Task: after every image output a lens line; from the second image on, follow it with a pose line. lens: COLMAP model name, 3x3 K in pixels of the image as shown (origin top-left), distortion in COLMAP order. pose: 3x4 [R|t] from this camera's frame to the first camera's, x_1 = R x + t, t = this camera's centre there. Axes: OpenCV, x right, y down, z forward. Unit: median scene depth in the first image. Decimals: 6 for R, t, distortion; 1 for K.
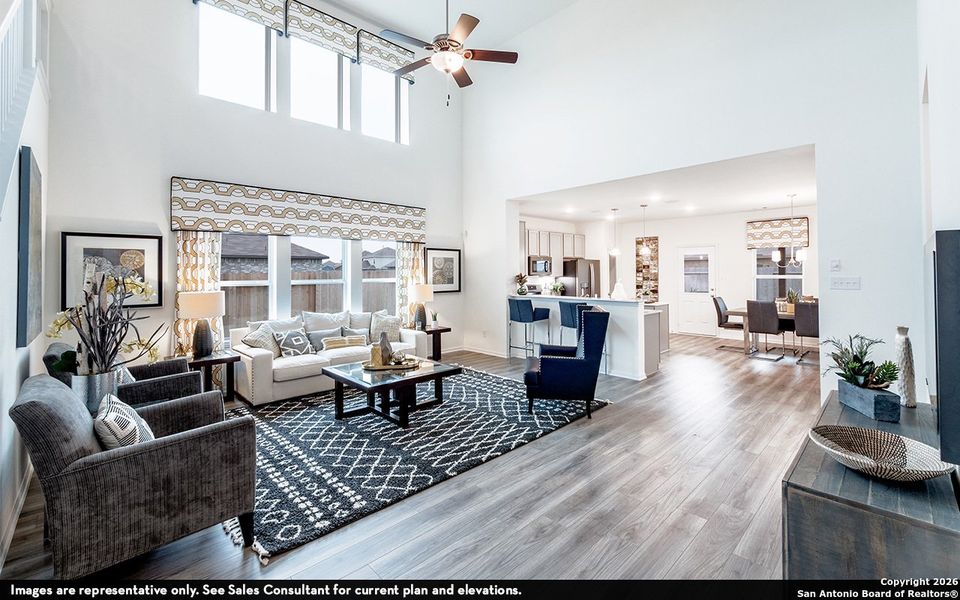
lens RADIAL K [[405.8, 0, 481.2], [0, 405.8, 267.2], [0, 0, 1]] dist [-0.001930, -0.000083]
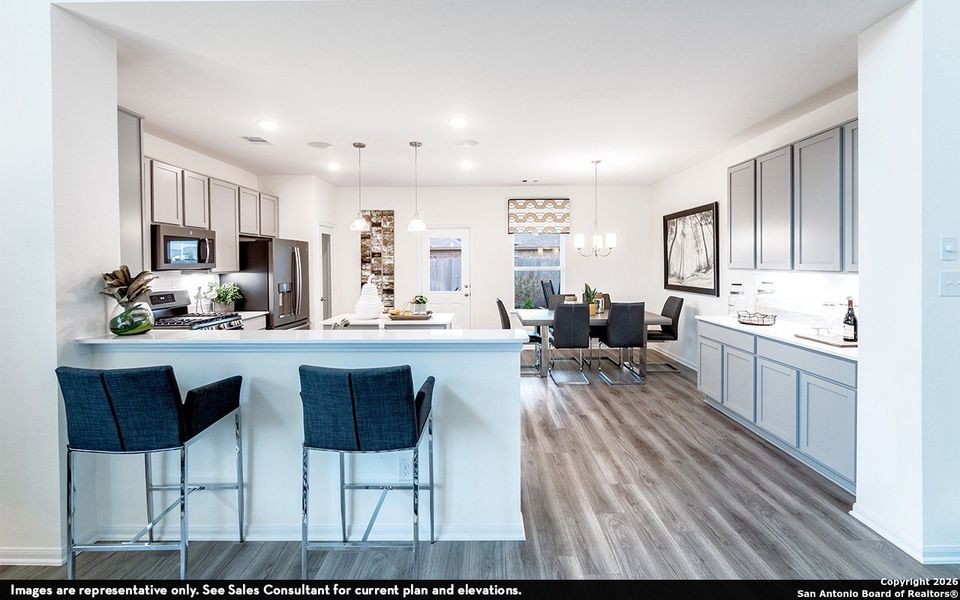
lens RADIAL K [[405.8, 0, 481.2], [0, 405.8, 267.2], [0, 0, 1]] dist [-0.001930, -0.000083]
pose [[0.690695, -0.007984, 0.723102, 0.066492], [-0.009105, 0.999764, 0.019735, 0.006894], [-0.723089, -0.020215, 0.690459, 0.632149]]
